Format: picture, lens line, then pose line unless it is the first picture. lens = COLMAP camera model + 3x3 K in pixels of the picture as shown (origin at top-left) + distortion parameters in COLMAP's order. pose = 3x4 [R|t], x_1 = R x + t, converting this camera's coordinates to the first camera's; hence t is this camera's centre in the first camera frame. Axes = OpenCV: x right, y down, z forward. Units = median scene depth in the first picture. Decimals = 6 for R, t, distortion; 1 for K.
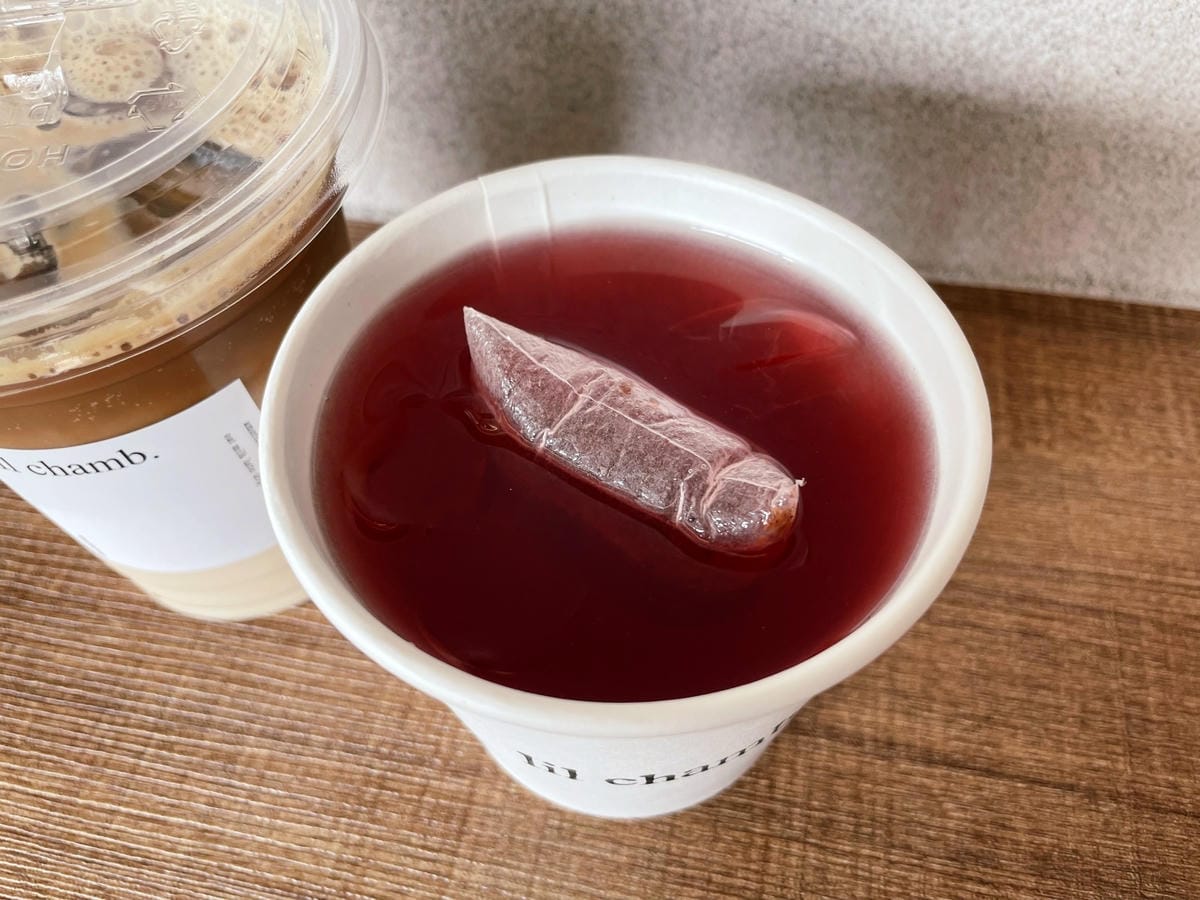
lens RADIAL K [[961.7, 0, 600.0], [0, 961.7, 450.0], [0, 0, 1]] dist [0.061401, -0.147896]
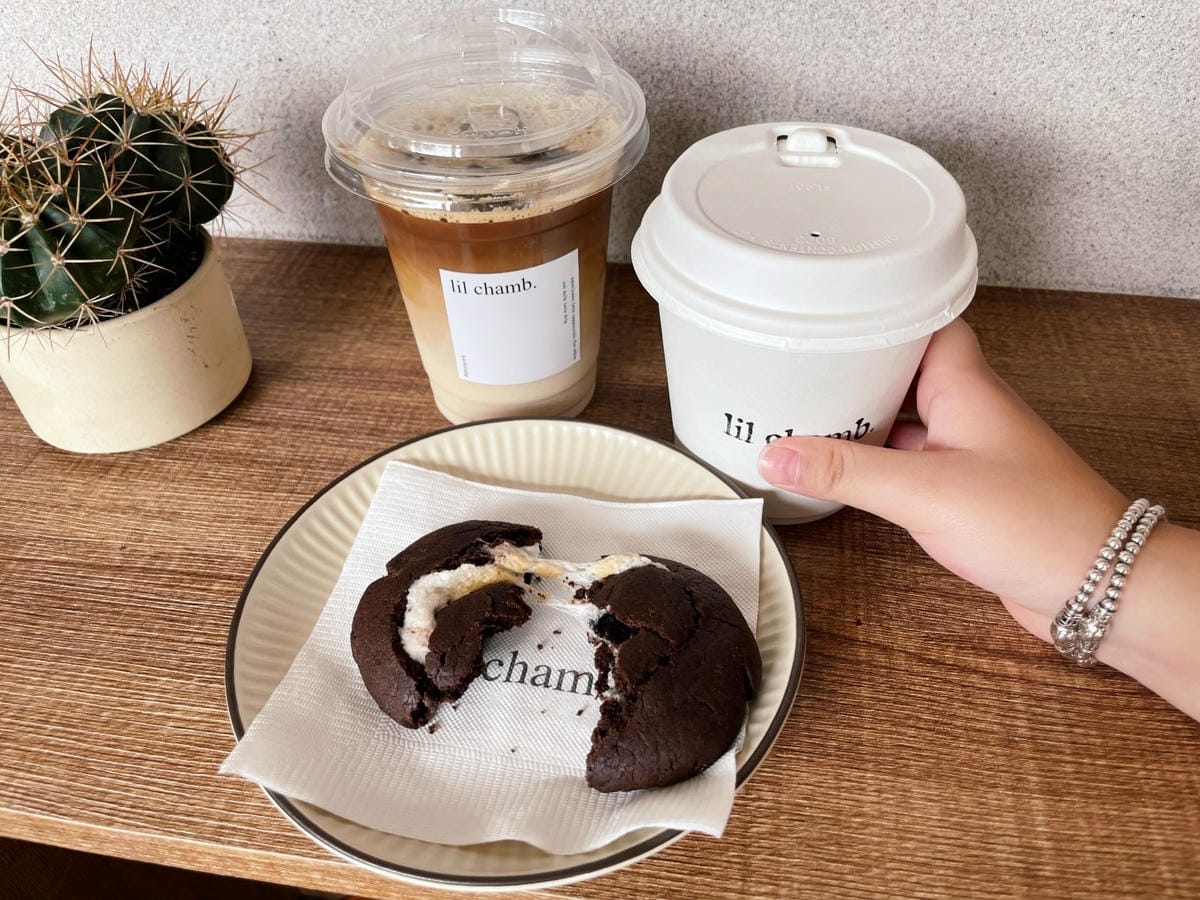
lens RADIAL K [[950.4, 0, 608.5], [0, 950.4, 438.3], [0, 0, 1]] dist [0.083701, -0.137969]
pose [[0.999130, -0.012323, 0.039830, -0.266562], [0.021164, 0.972992, -0.229869, 0.534335], [-0.035922, 0.230512, 0.972406, -0.599467]]
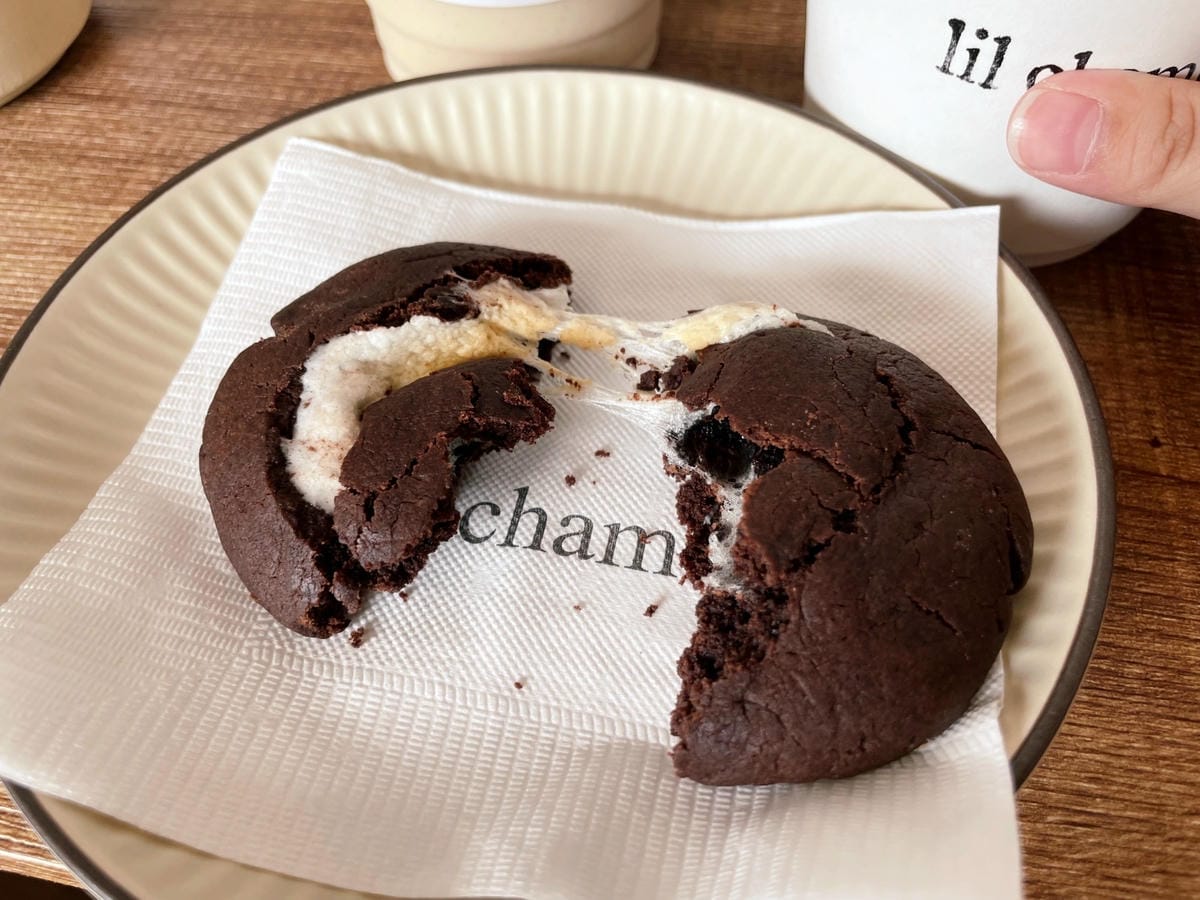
lens RADIAL K [[950.4, 0, 608.5], [0, 950.4, 438.3], [0, 0, 1]] dist [0.083701, -0.137969]
pose [[0.999625, -0.004015, 0.027077, -0.300553], [0.004939, 0.999404, -0.034159, 0.505197], [-0.026924, 0.034280, 0.999050, 0.022027]]
